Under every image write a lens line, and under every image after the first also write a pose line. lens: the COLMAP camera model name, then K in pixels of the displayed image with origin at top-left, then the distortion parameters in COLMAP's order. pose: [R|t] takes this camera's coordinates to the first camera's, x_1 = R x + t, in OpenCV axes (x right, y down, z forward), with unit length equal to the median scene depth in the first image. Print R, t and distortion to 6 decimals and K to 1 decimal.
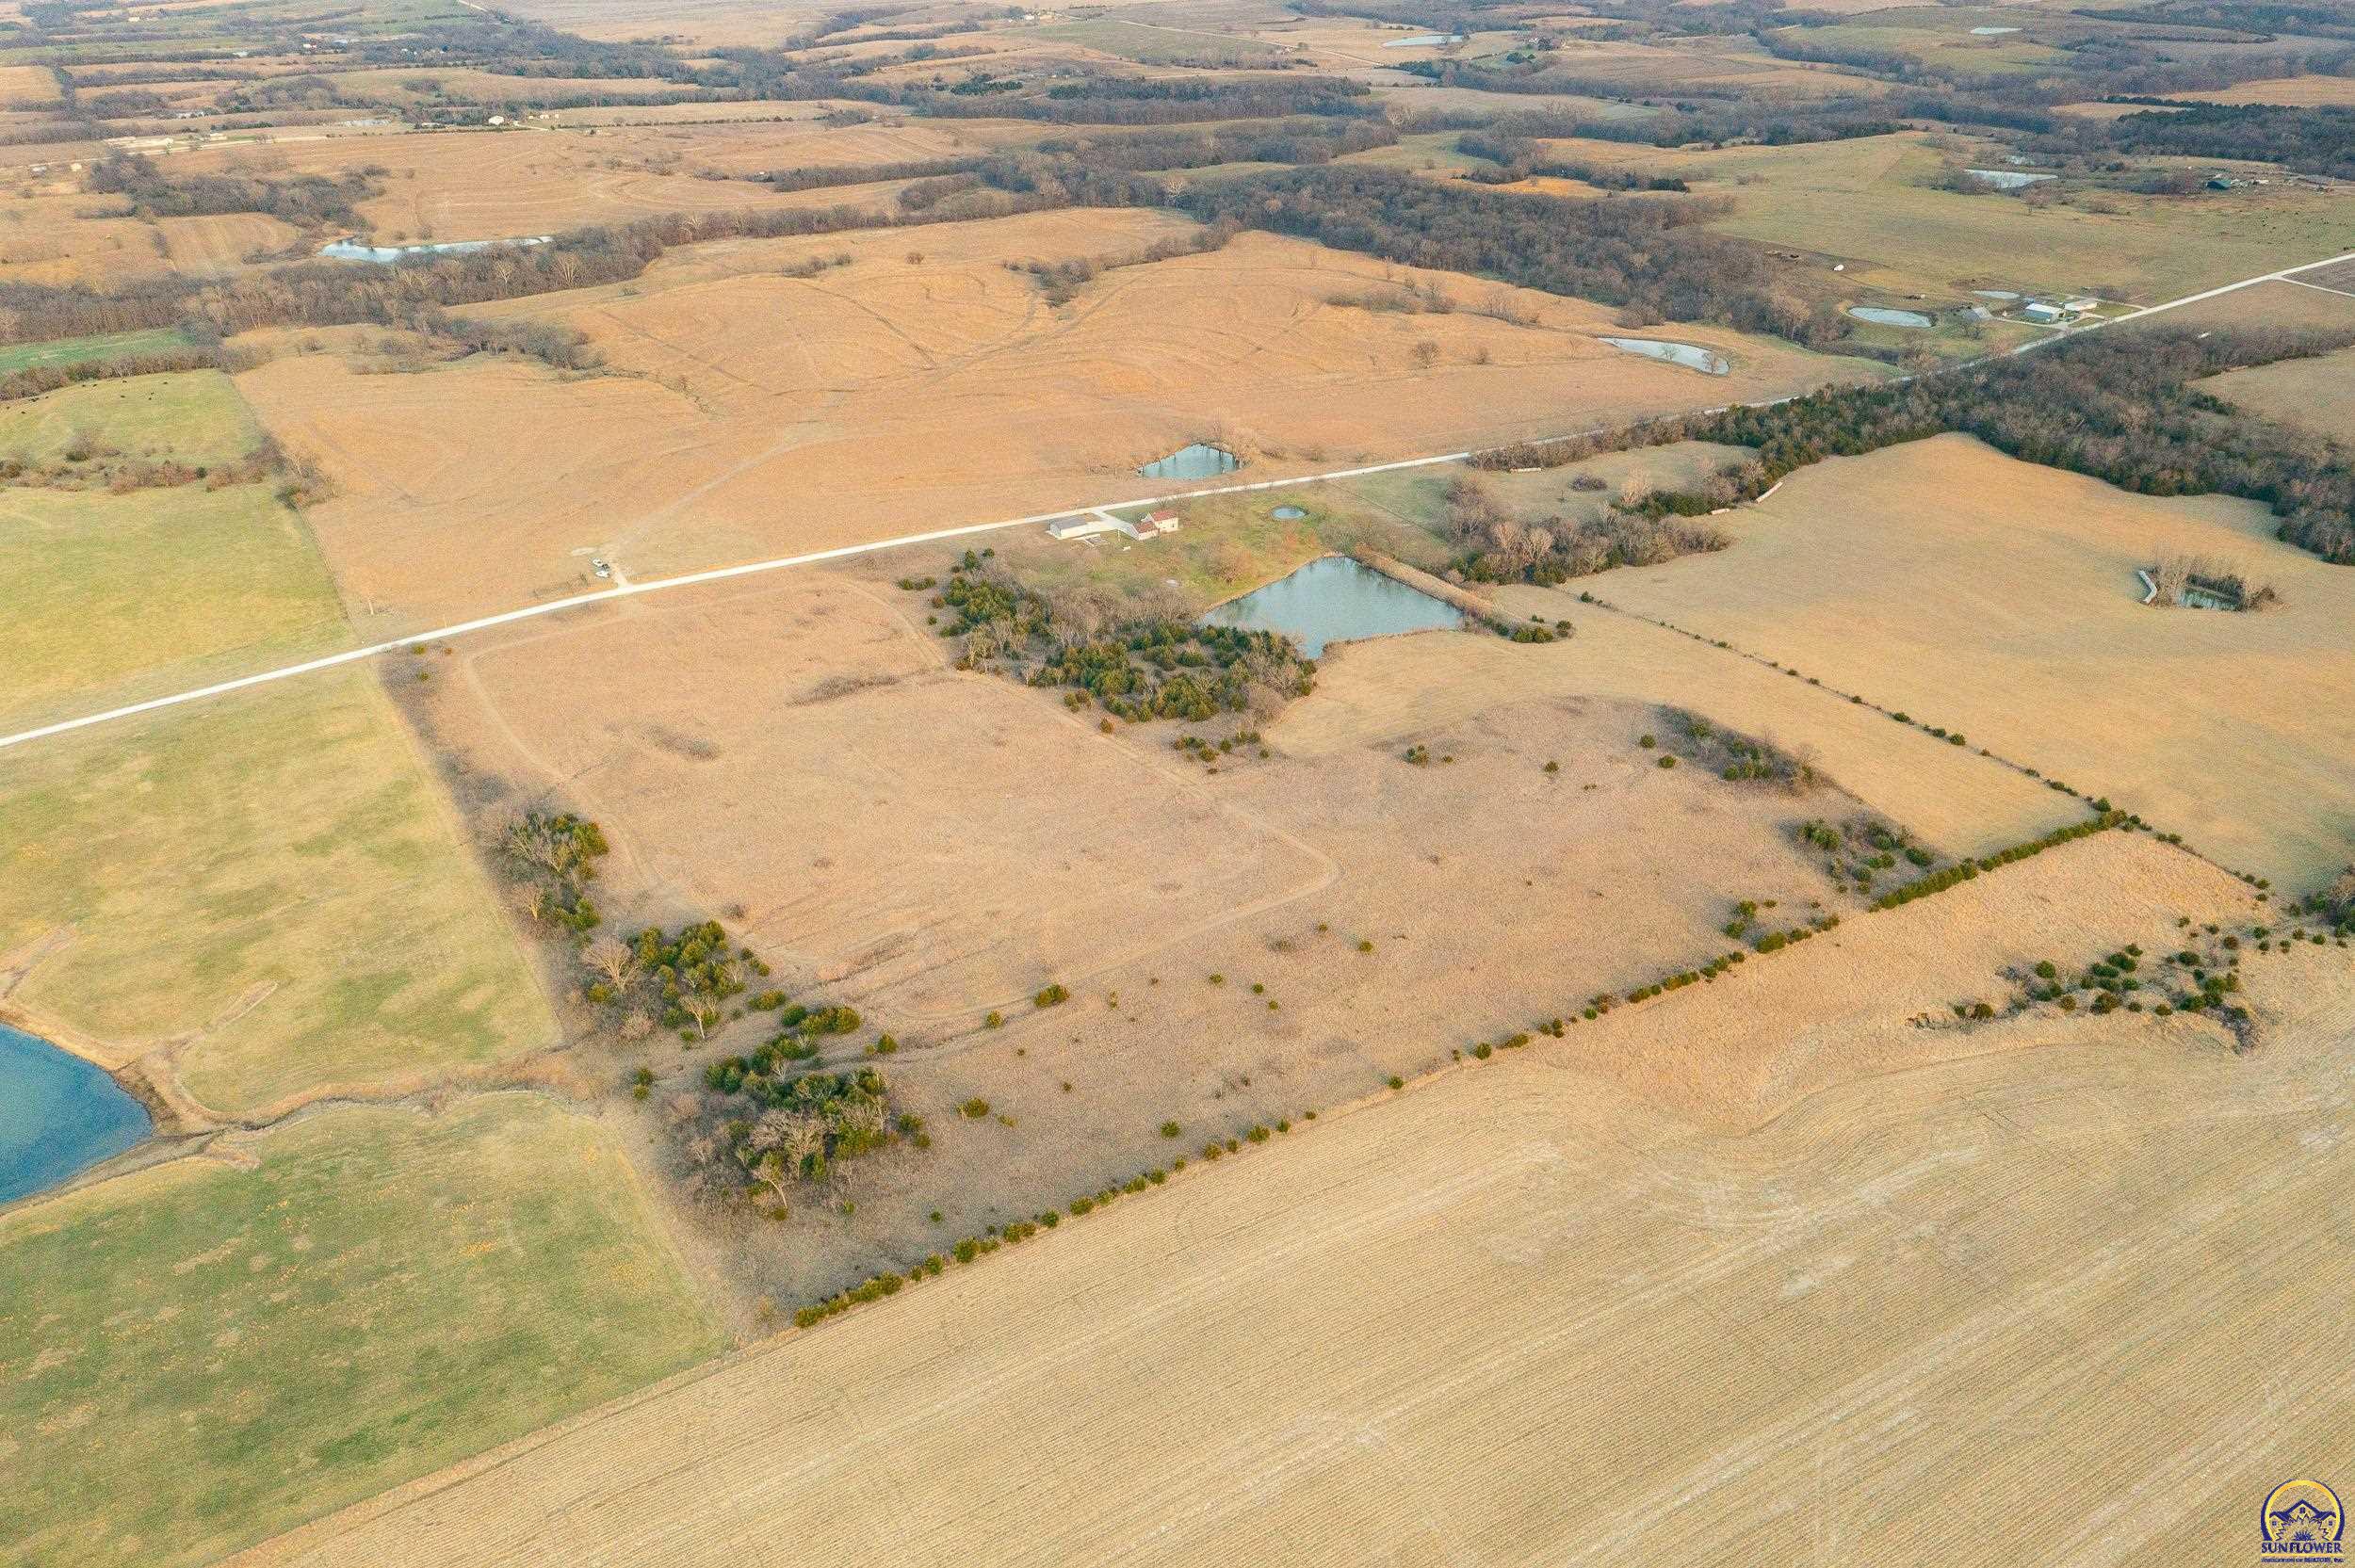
lens RADIAL K [[1819.9, 0, 1148.5], [0, 1819.9, 786.2], [0, 0, 1]] dist [-0.004495, 0.010472]
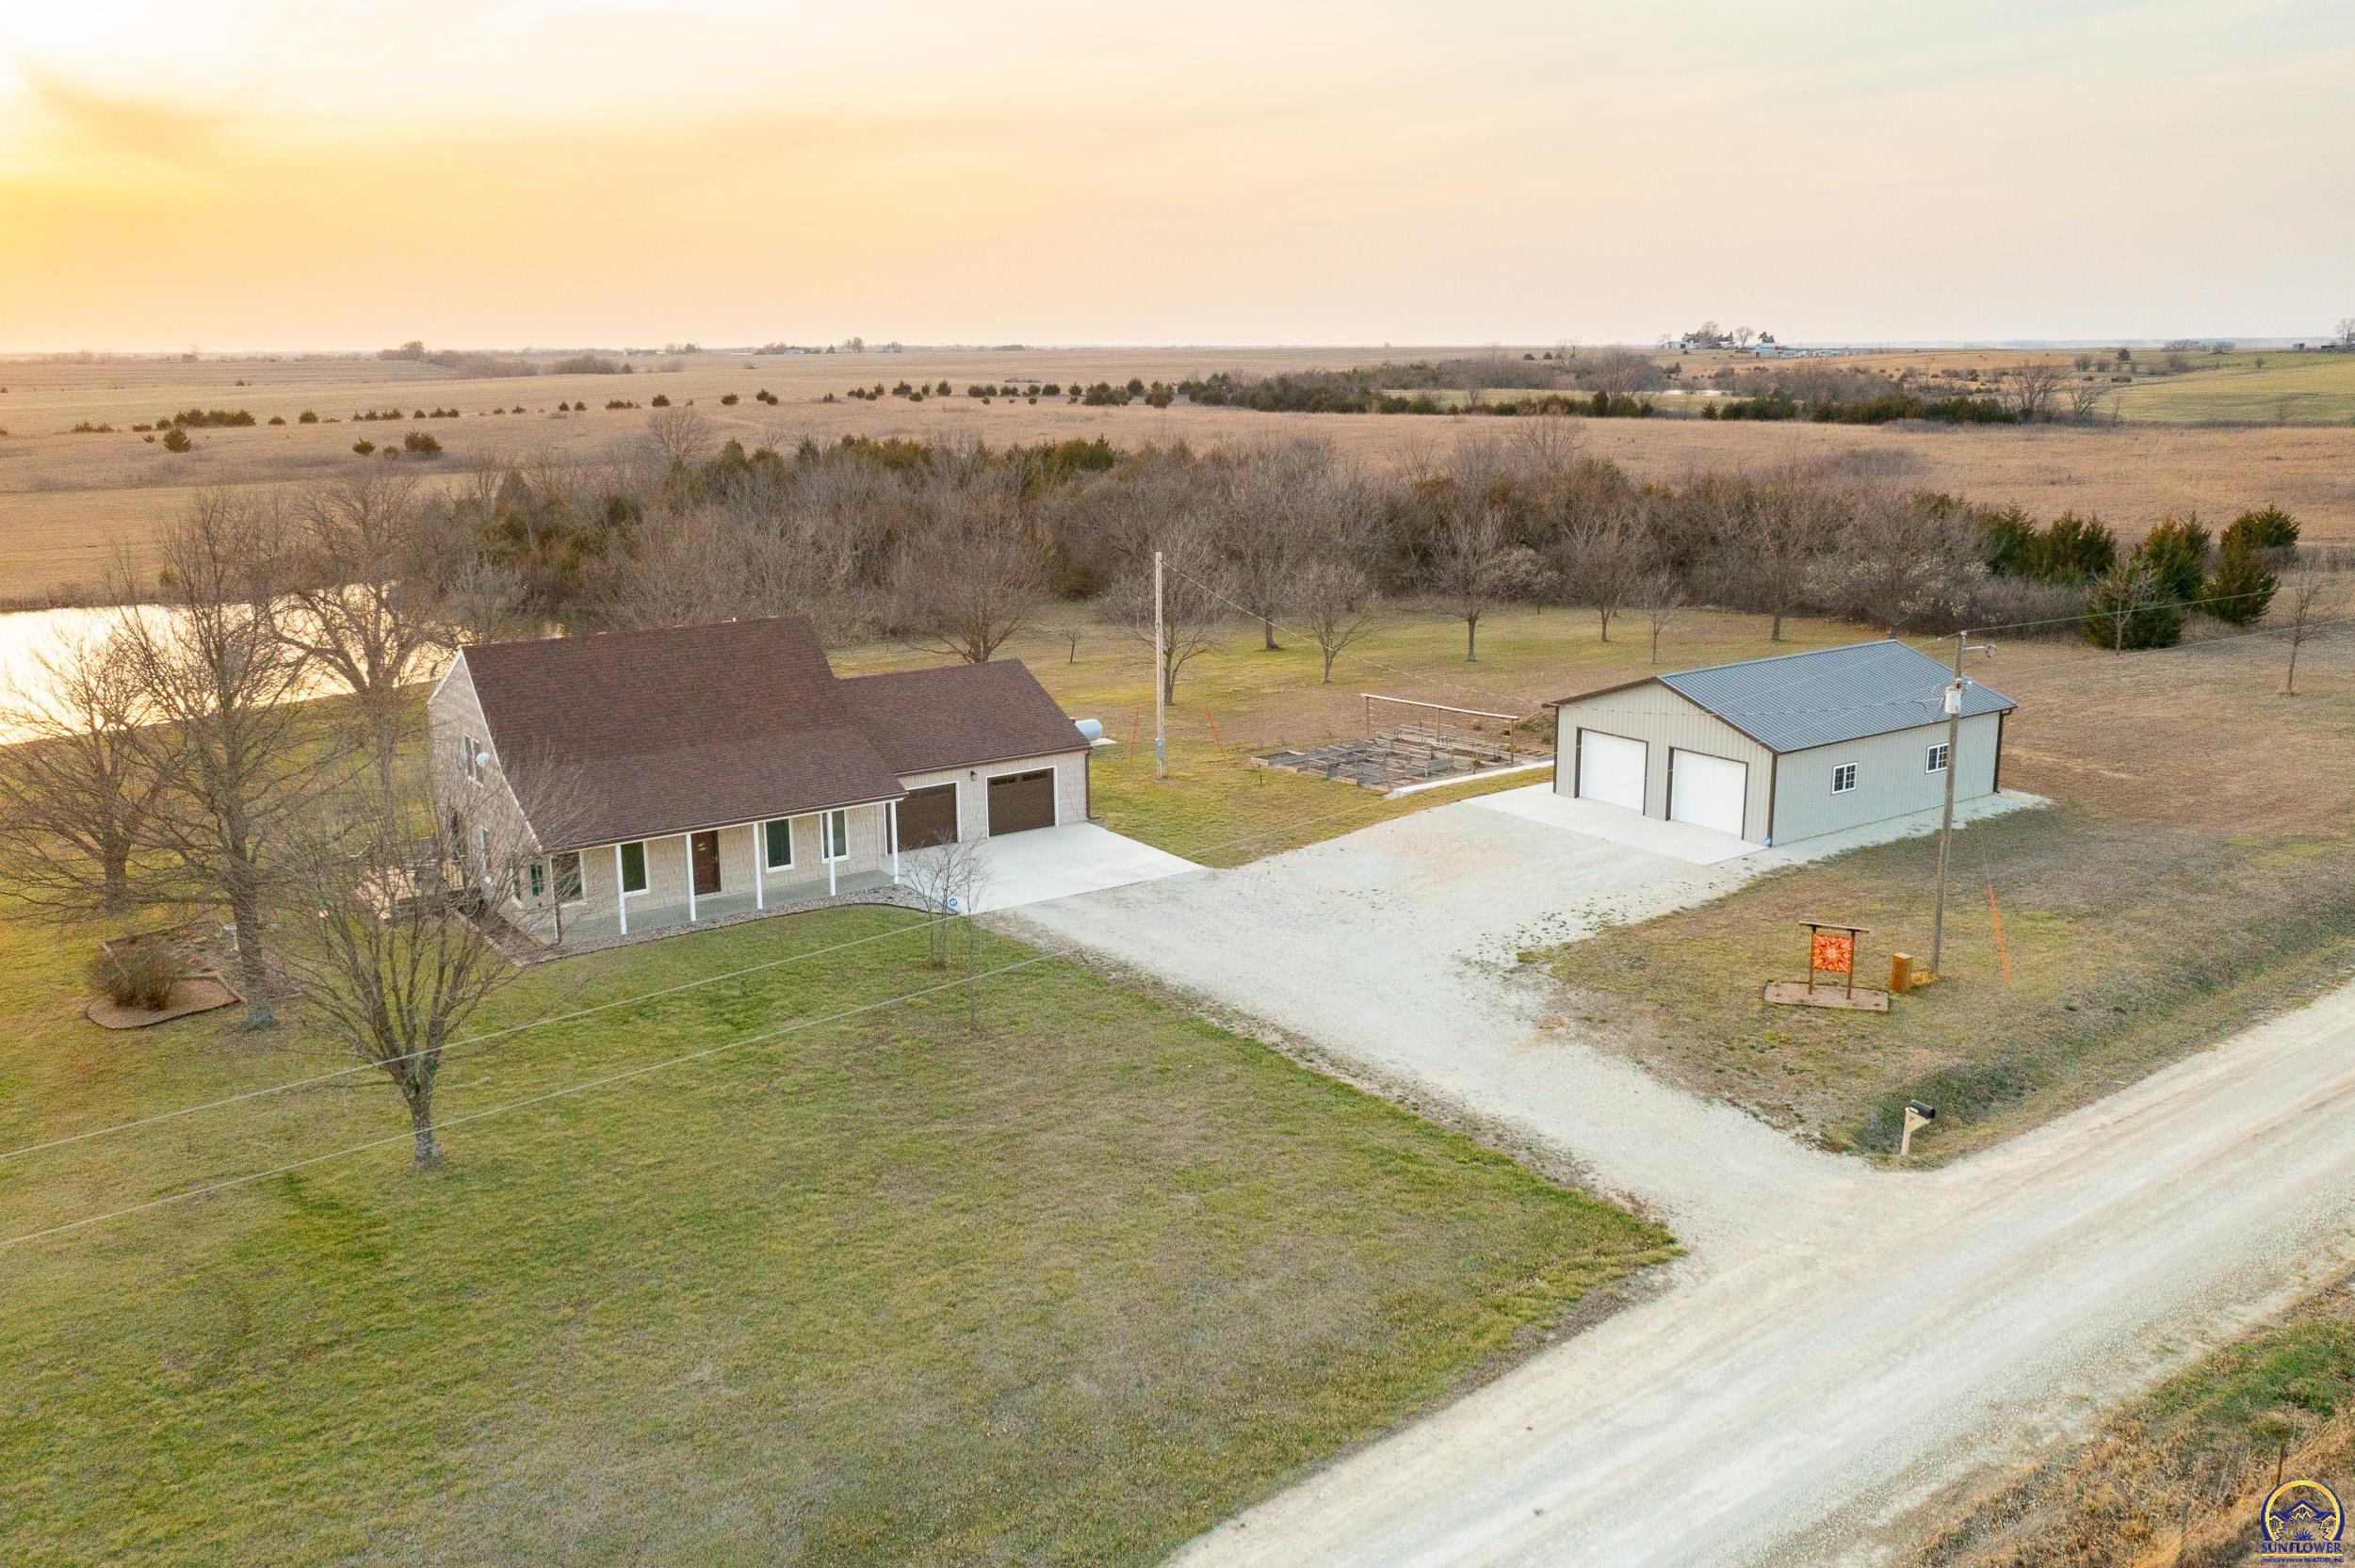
lens RADIAL K [[1882.8, 0, 1181.4], [0, 1882.8, 784.4], [0, 0, 1]] dist [-0.024144, 0.049857]
pose [[-0.996102, 0.050529, -0.072307, -0.010885], [-0.007778, 0.766188, 0.642570, -0.228789], [0.087869, 0.640627, -0.762808, 1.237878]]
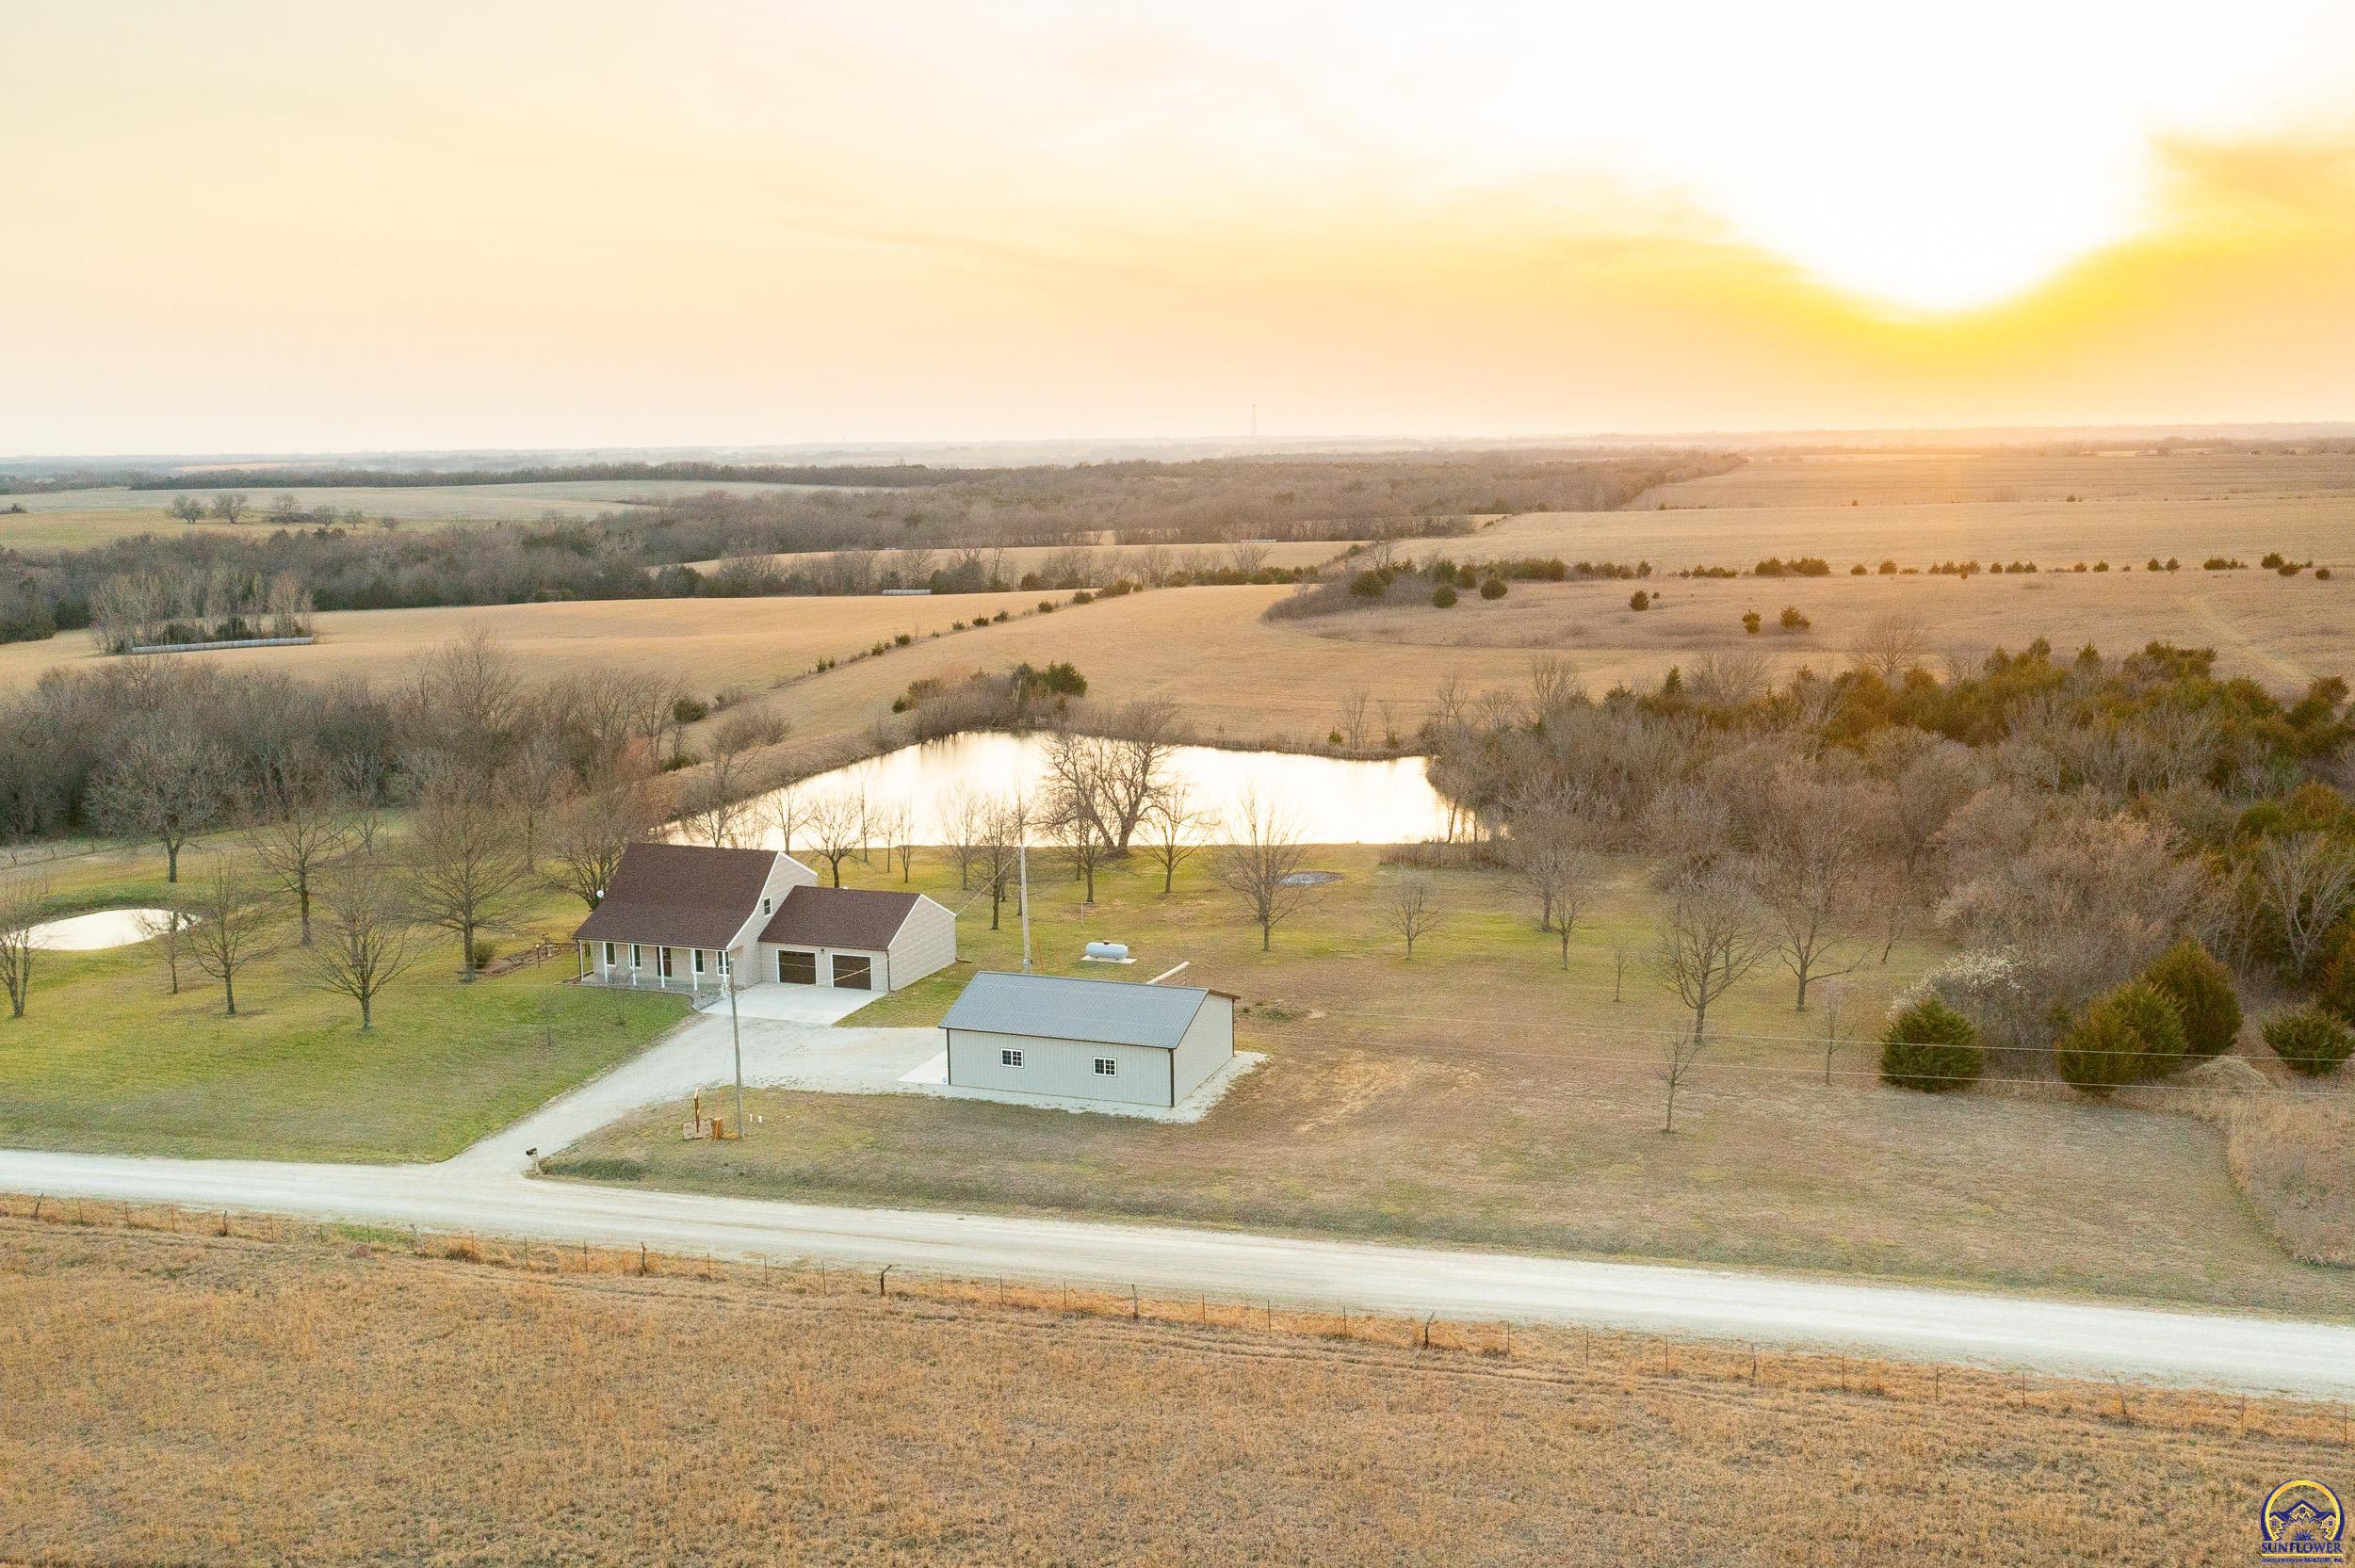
lens RADIAL K [[2126.9, 0, 1181.5], [0, 2126.9, 788.2], [0, 0, 1]] dist [-0.048691, 0.069520]
pose [[-0.630759, -0.088017, 0.770971, -0.184970], [0.381390, 0.830095, 0.406796, -0.248507], [-0.675784, 0.550631, -0.490021, 1.229354]]
